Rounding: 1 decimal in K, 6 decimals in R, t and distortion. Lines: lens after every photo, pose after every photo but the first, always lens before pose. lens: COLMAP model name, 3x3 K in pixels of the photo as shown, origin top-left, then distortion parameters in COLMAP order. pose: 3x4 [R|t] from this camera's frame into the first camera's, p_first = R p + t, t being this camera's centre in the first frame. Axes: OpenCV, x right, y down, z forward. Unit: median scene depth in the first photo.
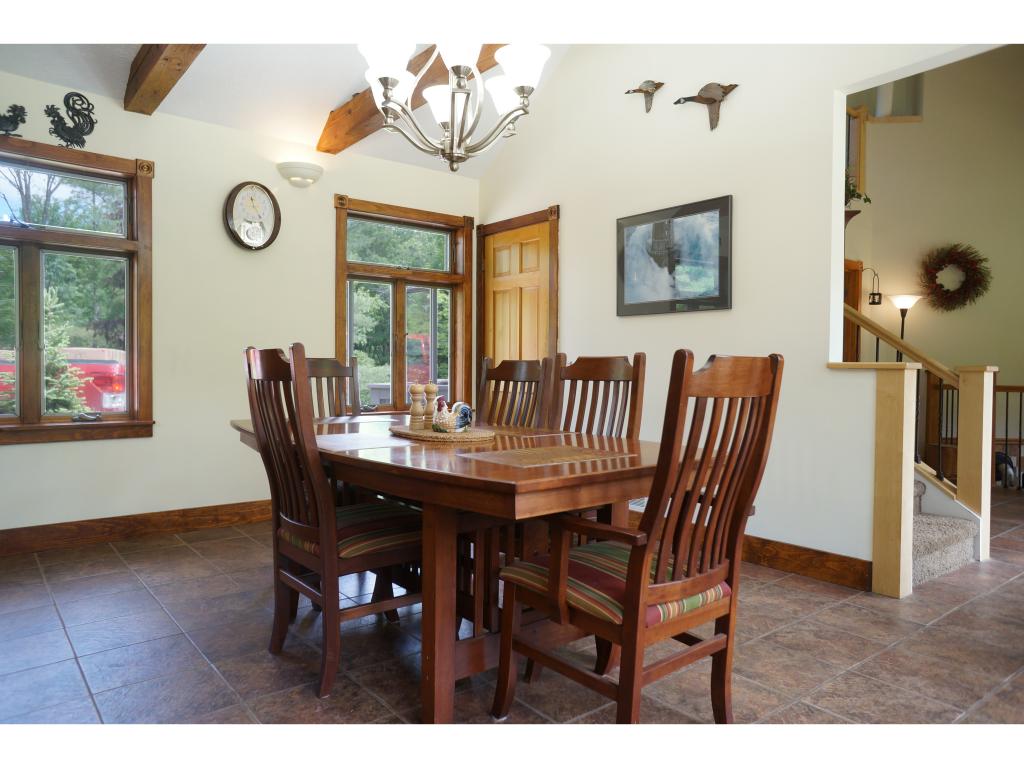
lens RADIAL K [[696.0, 0, 511.2], [0, 696.0, 380.2], [0, 0, 1]] dist [-0.044895, 0.051579]
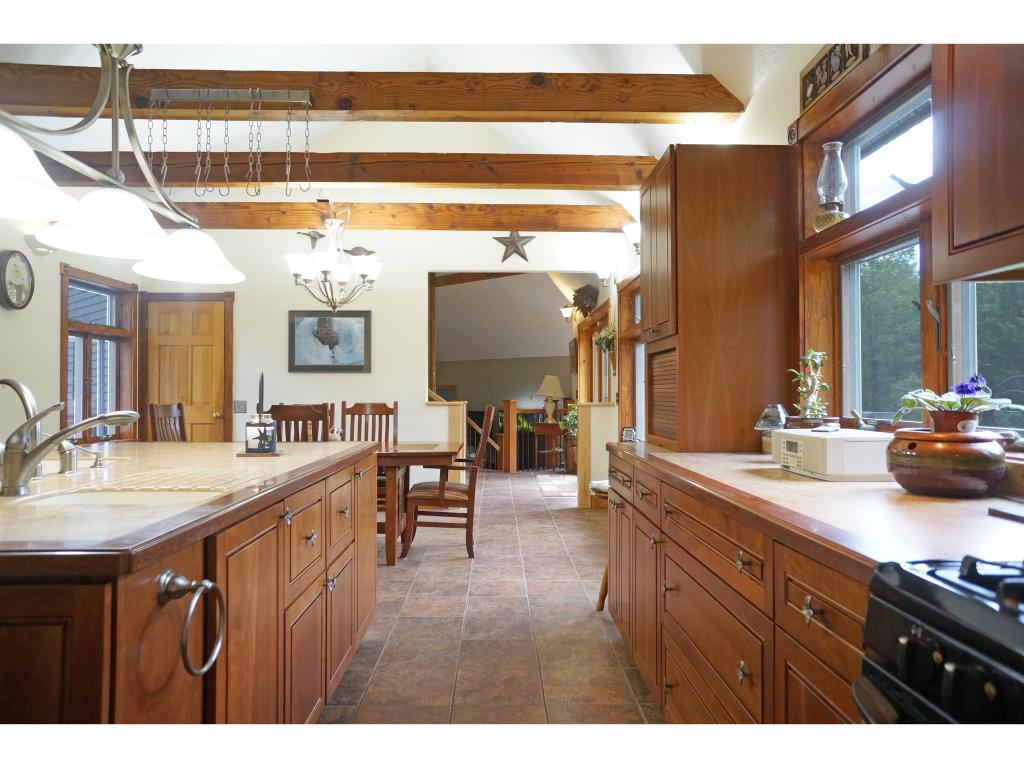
lens RADIAL K [[696.0, 0, 502.0], [0, 696.0, 382.9], [0, 0, 1]] dist [-0.044895, 0.051579]
pose [[0.621418, 0.001265, 0.783478, -0.782712], [0.017405, 0.999730, -0.015419, -0.035568], [-0.783286, 0.023218, 0.621228, -0.353151]]
